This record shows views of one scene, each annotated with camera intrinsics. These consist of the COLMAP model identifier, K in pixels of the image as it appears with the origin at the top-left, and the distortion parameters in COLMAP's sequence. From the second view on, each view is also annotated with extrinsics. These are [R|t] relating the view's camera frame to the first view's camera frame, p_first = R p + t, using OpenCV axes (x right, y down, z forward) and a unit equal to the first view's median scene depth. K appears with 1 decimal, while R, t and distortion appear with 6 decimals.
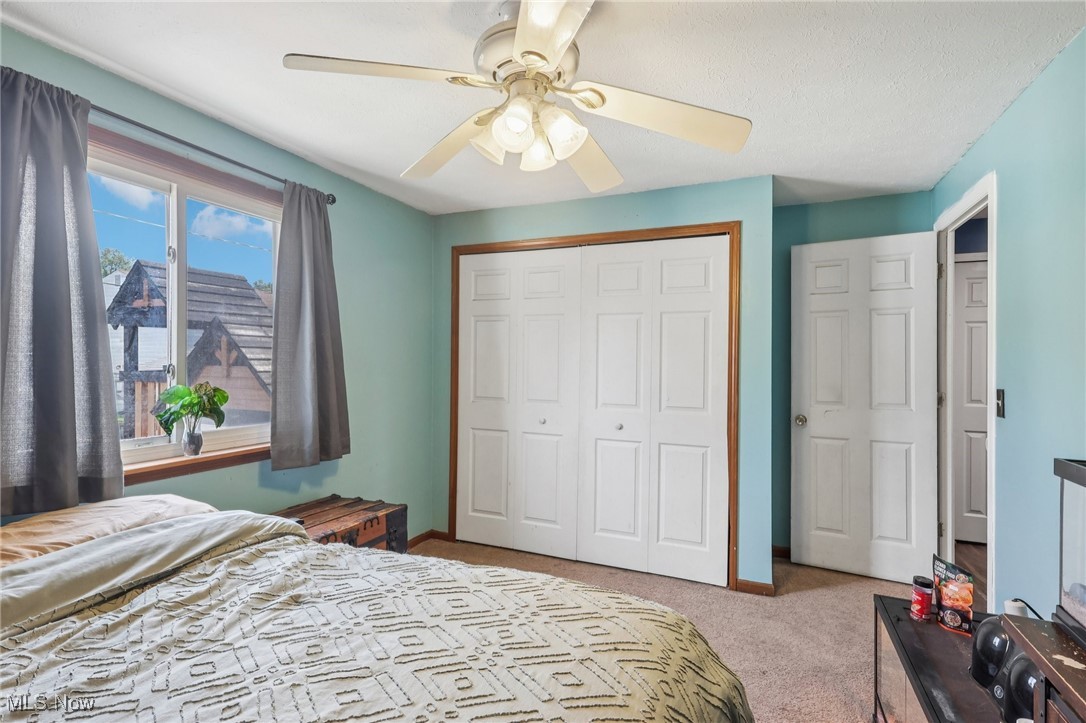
lens RADIAL K [[528.9, 0, 536.9], [0, 528.9, 349.6], [0, 0, 1]] dist [-0.000426, -0.000186]
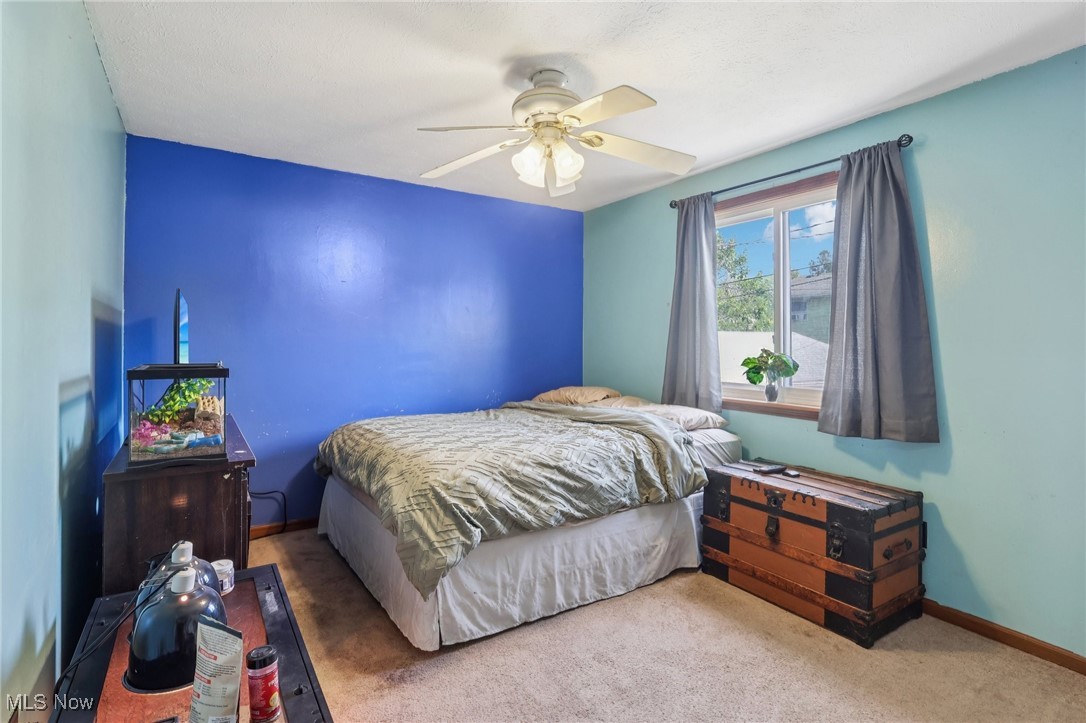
lens RADIAL K [[528.9, 0, 536.9], [0, 528.9, 349.6], [0, 0, 1]] dist [-0.000426, -0.000186]
pose [[-0.553034, -0.004105, -0.833148, 0.779523], [0.000652, 0.999985, -0.005360, 0.067002], [0.833158, -0.003507, -0.553024, 1.173250]]
